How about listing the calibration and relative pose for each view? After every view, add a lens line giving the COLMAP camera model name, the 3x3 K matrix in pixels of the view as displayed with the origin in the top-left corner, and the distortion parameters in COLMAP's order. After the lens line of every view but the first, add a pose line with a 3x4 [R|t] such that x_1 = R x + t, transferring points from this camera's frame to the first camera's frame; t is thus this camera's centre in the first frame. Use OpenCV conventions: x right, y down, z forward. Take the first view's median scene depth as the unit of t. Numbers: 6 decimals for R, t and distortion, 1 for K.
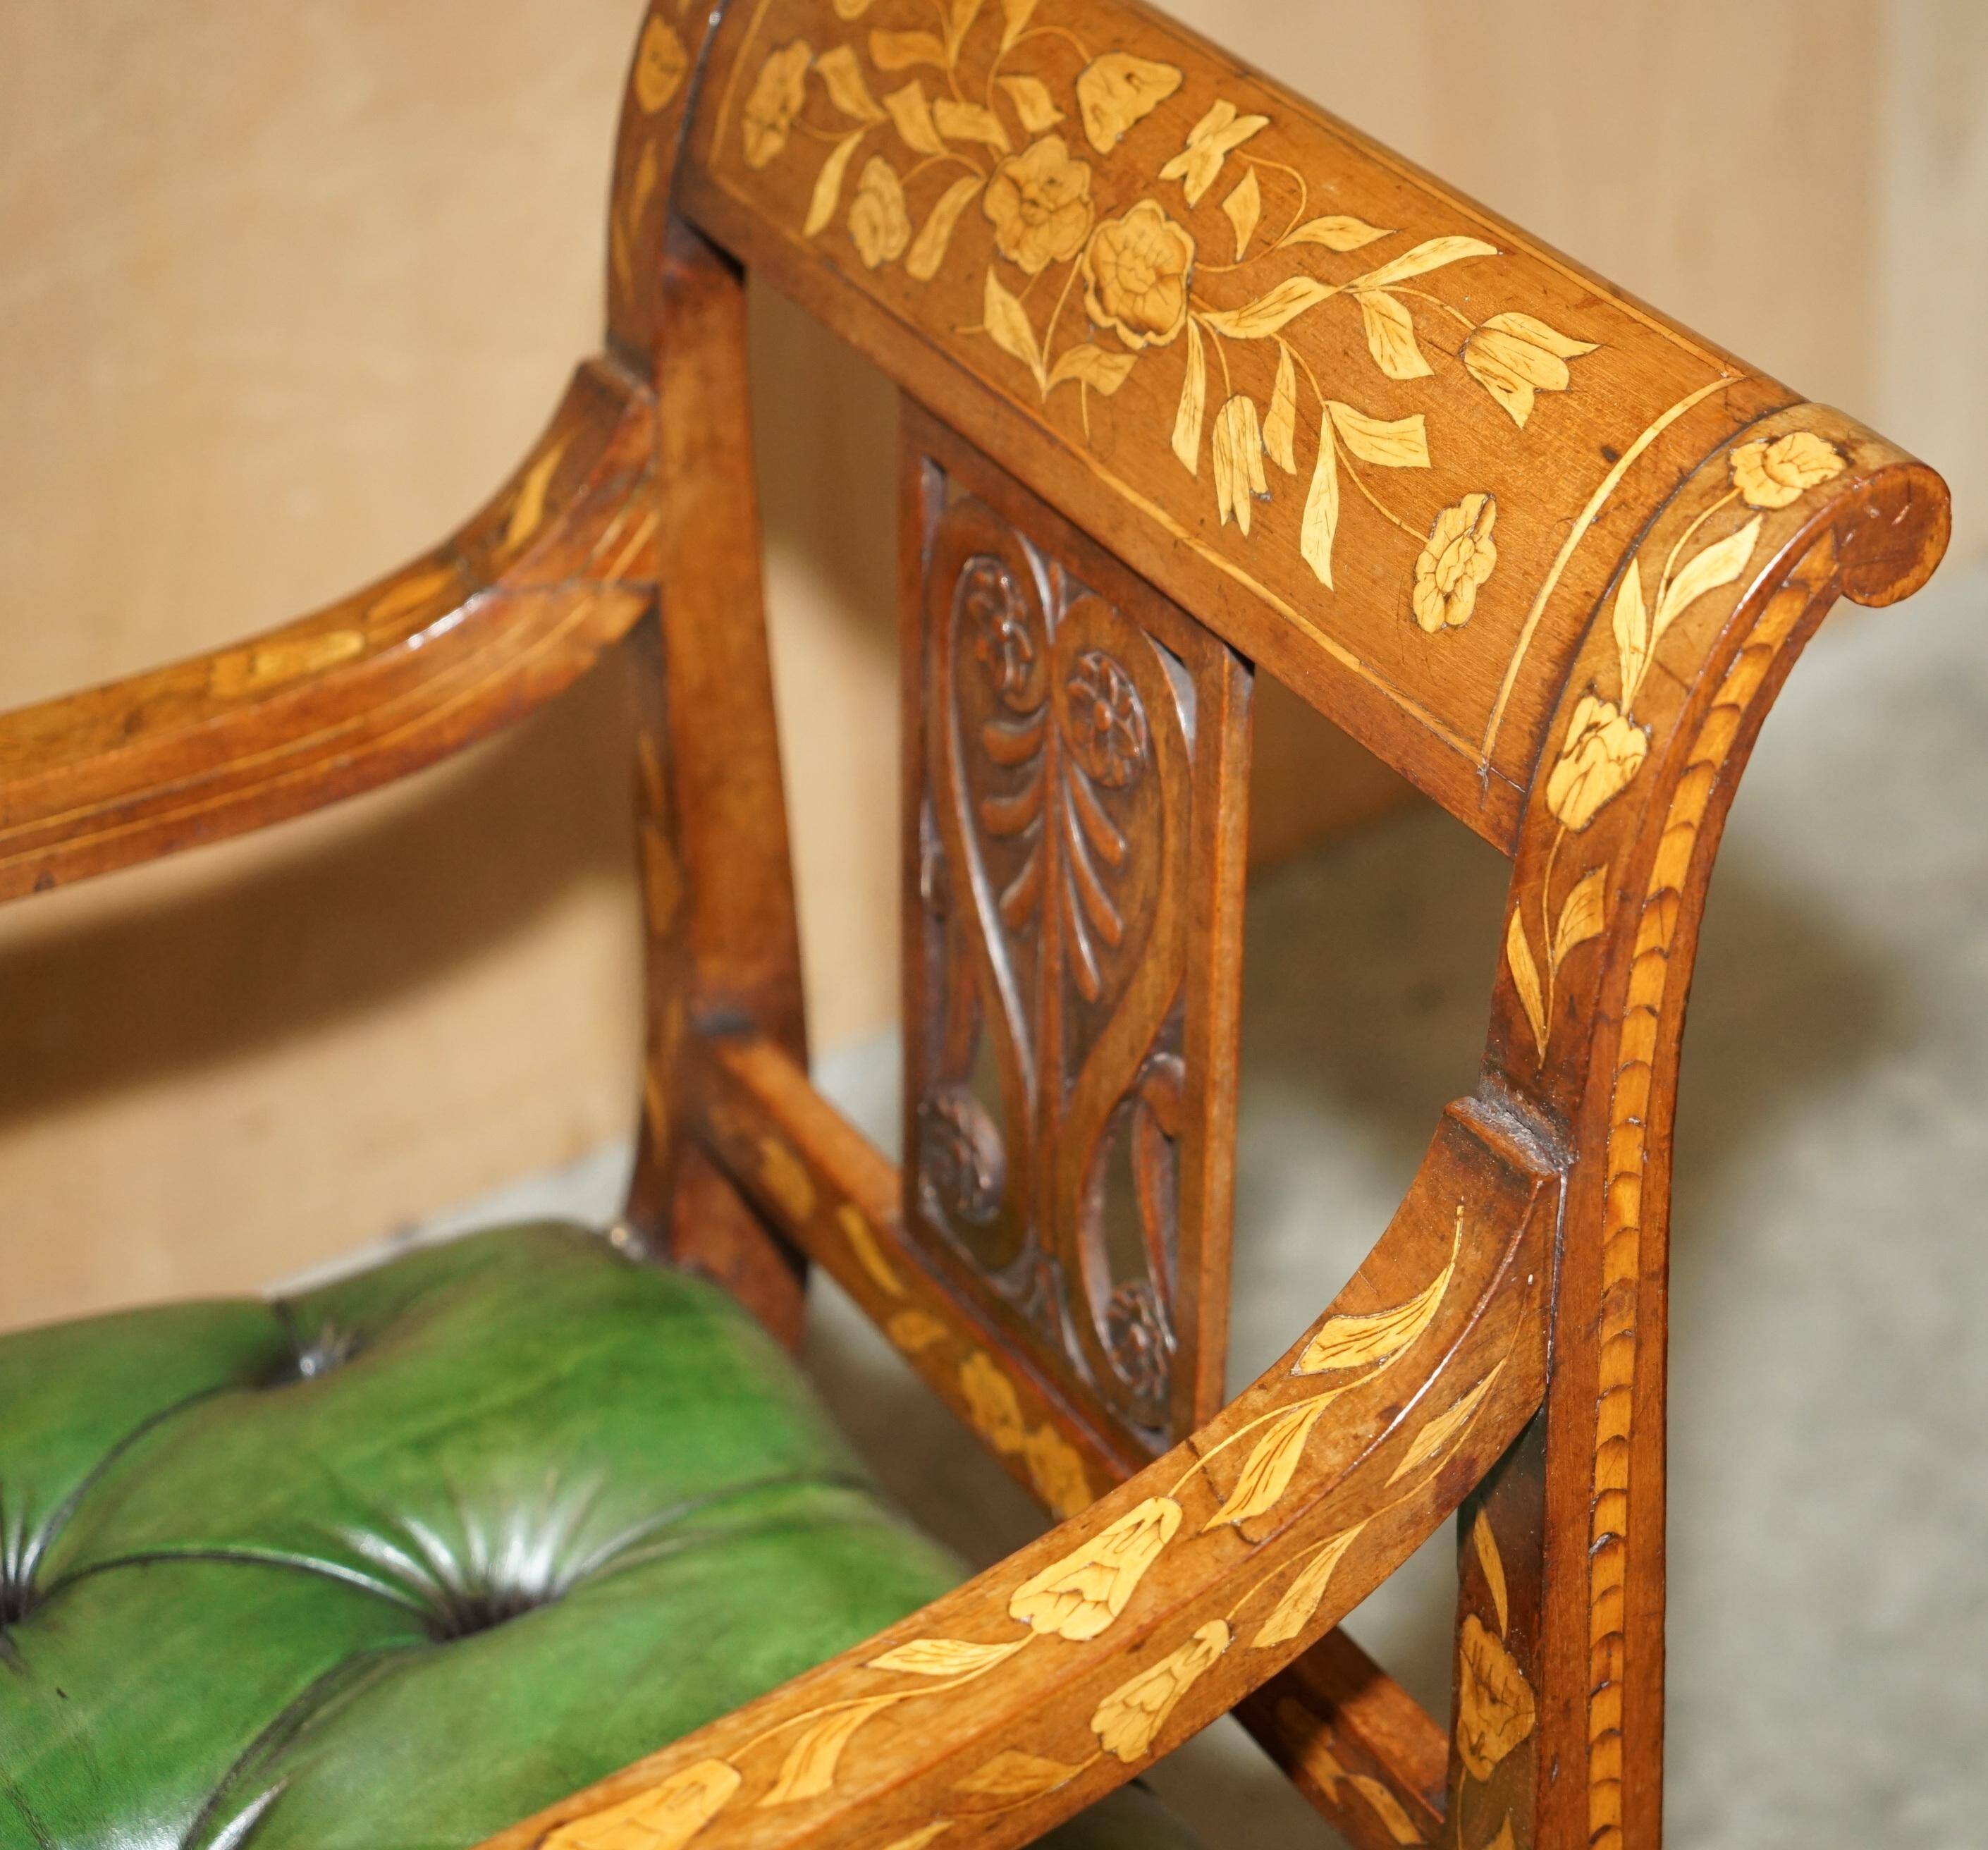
lens RADIAL K [[4819.9, 0, 1297.4], [0, 4819.9, 942.0], [0, 0, 1]] dist [0.004921, 0.000000]
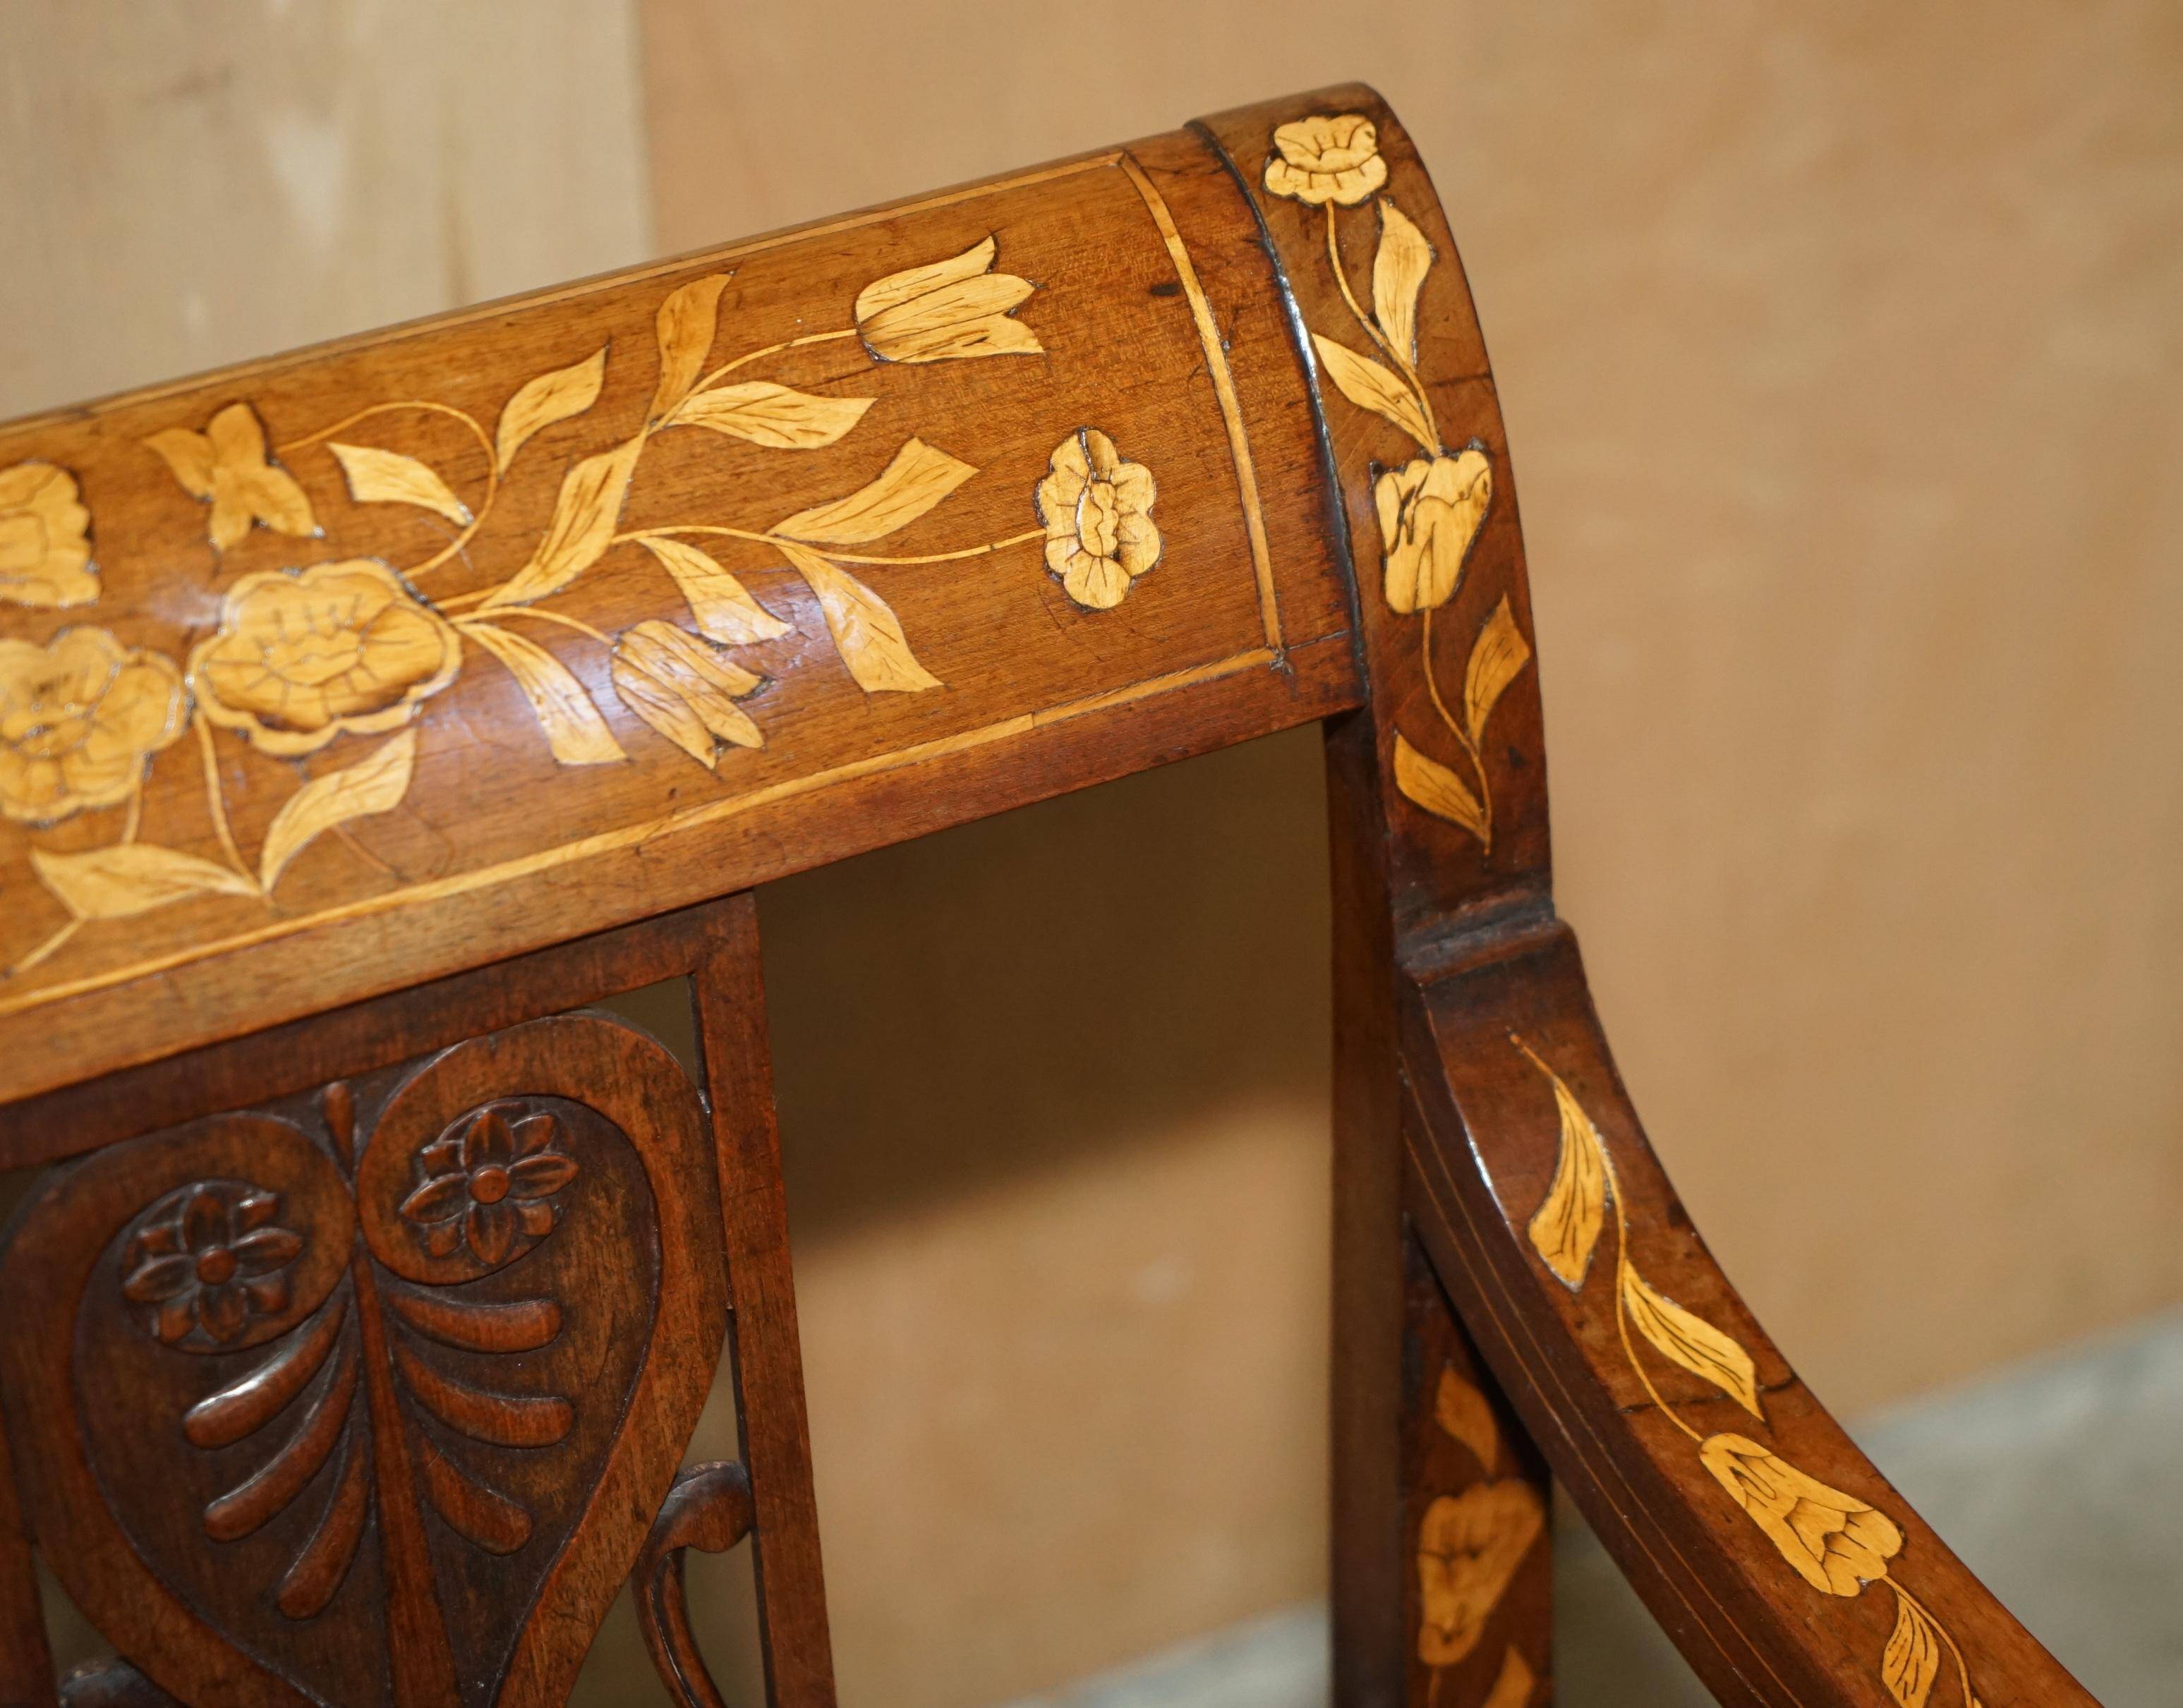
lens RADIAL K [[5599.3, 0, 1339.4], [0, 5599.3, 830.6], [0, 0, 1]] dist [-0.040210, 0.000000]
pose [[0.080445, -0.566802, 0.819917, -0.762711], [0.532562, 0.719770, 0.445319, -0.432289], [-0.842559, 0.400833, 0.359760, 0.596781]]
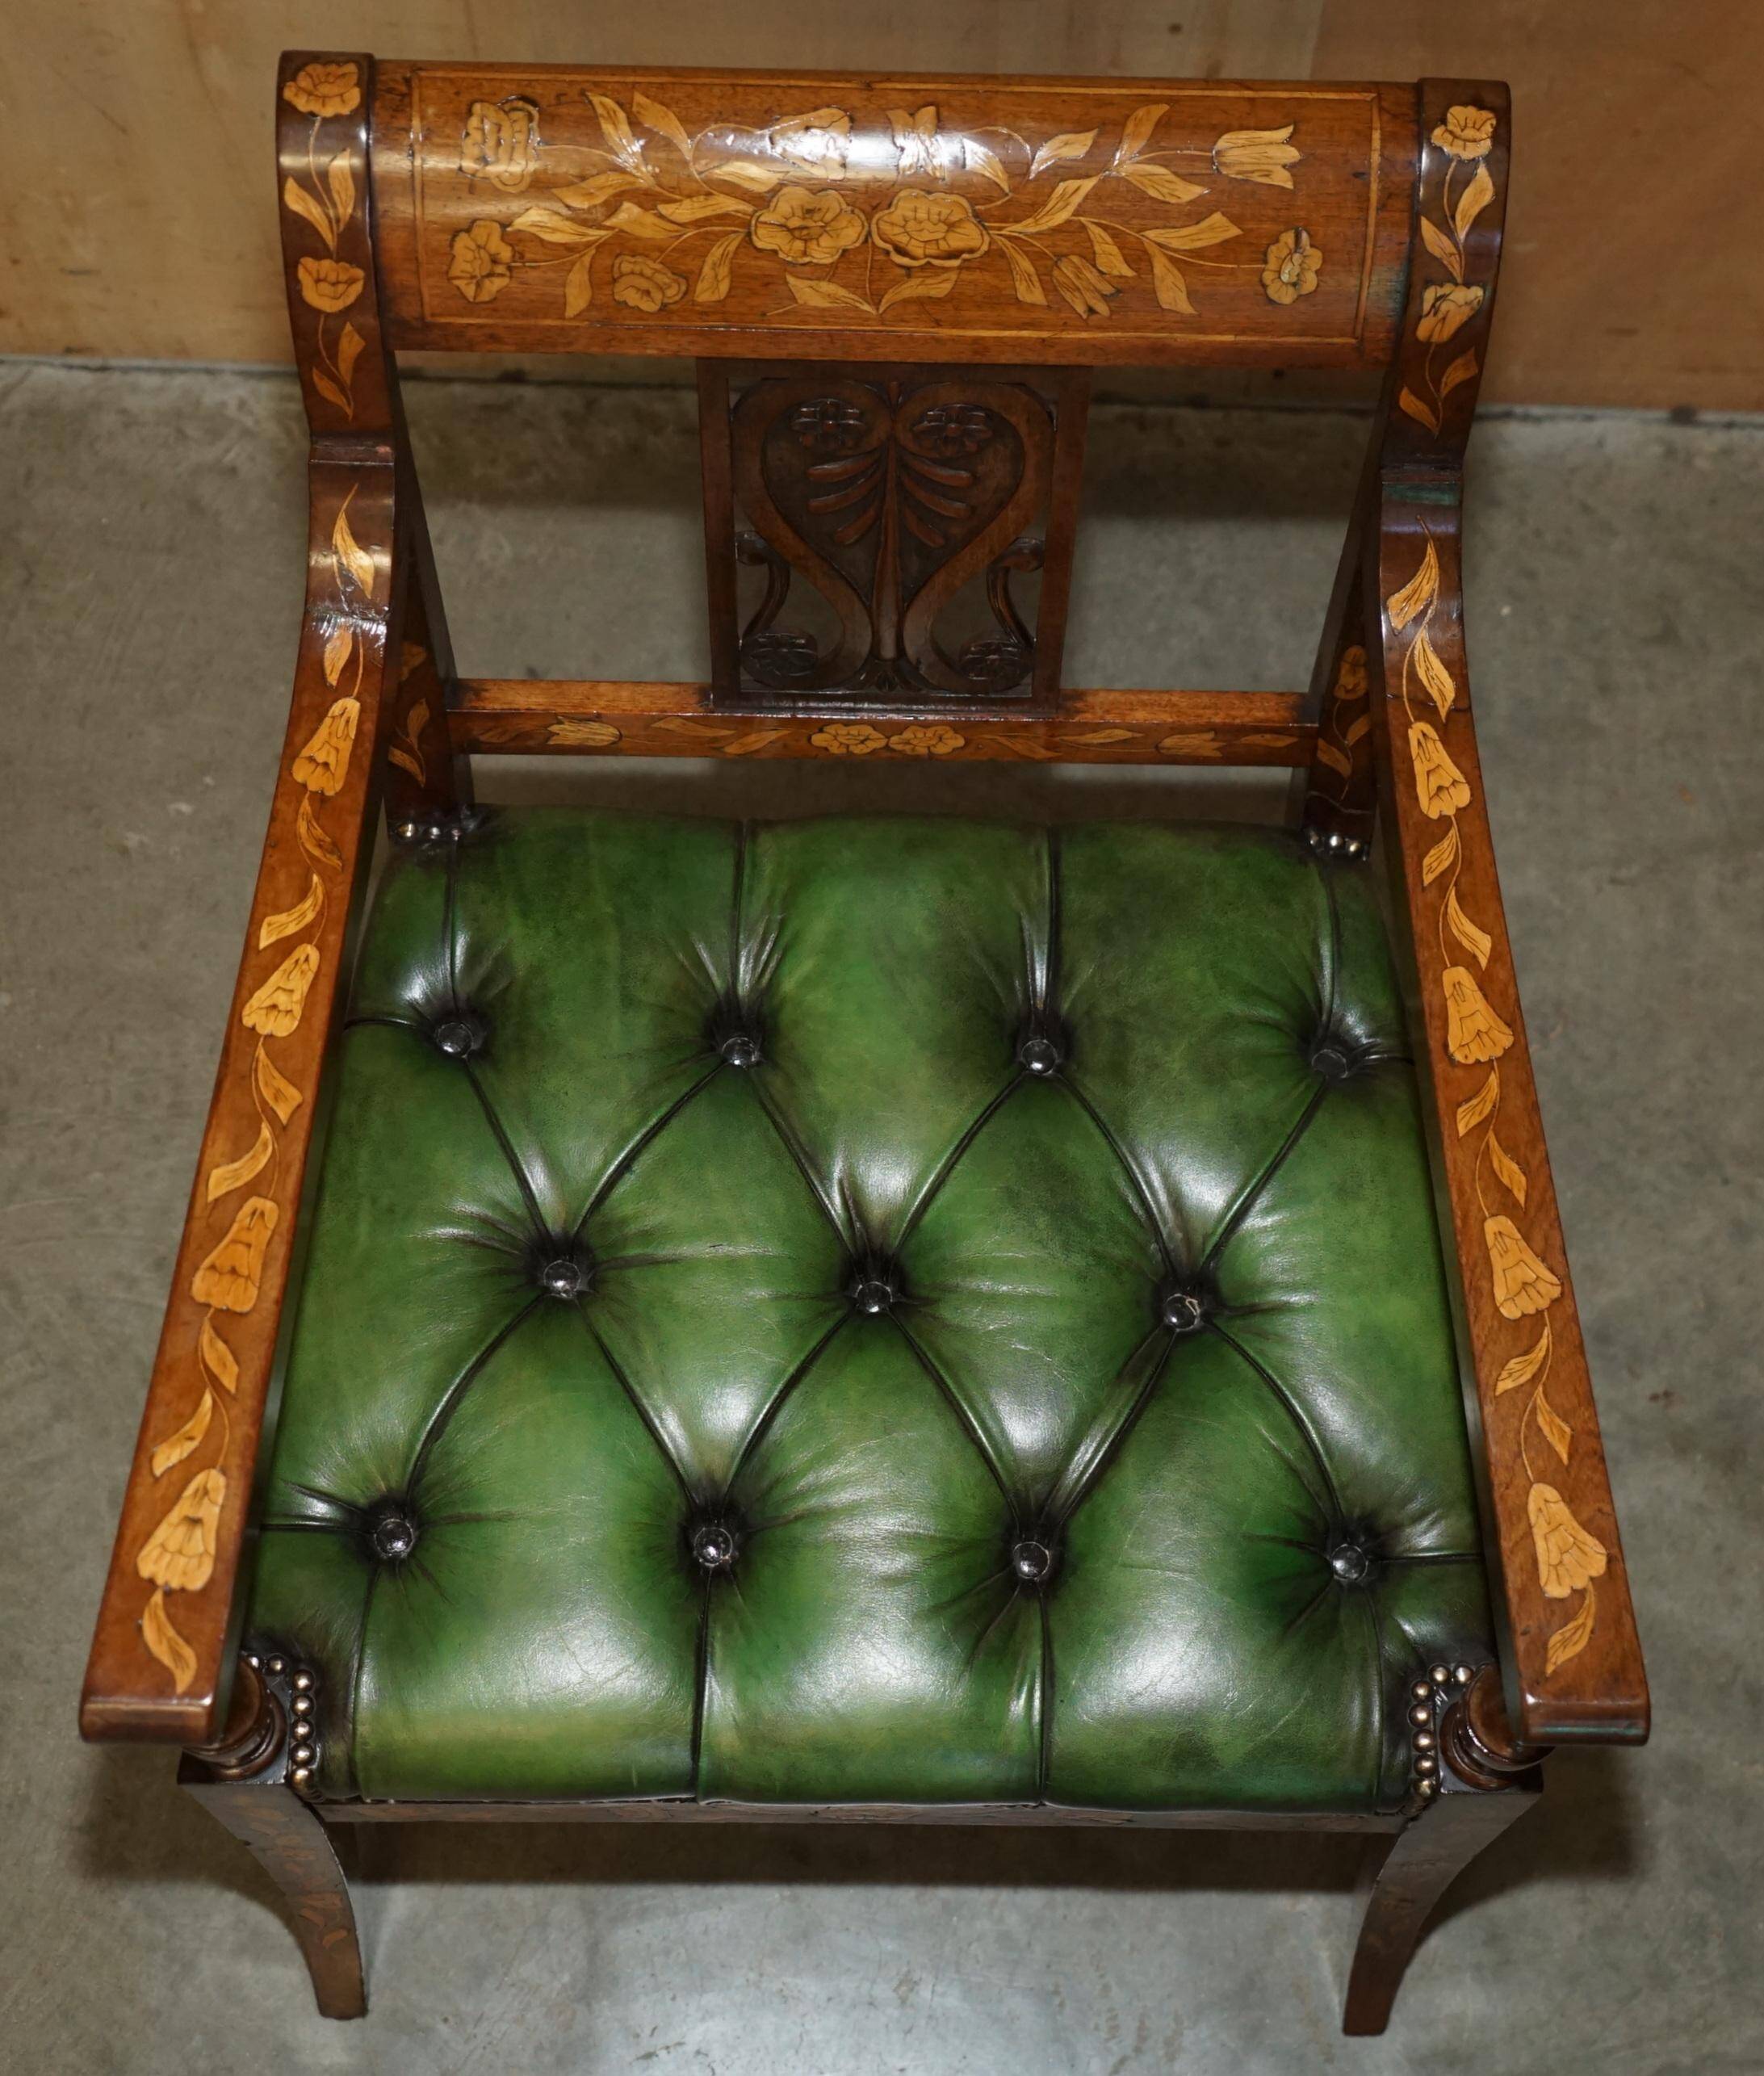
lens RADIAL K [[3574.7, 0, 1004.1], [0, 3574.7, 1068.5], [0, 0, 1]] dist [0.015510, 0.000000]
pose [[0.519515, -0.763995, 0.382642, -0.748382], [0.411827, 0.616253, 0.671291, -0.816001], [-0.748667, -0.191164, 0.634786, 0.138370]]
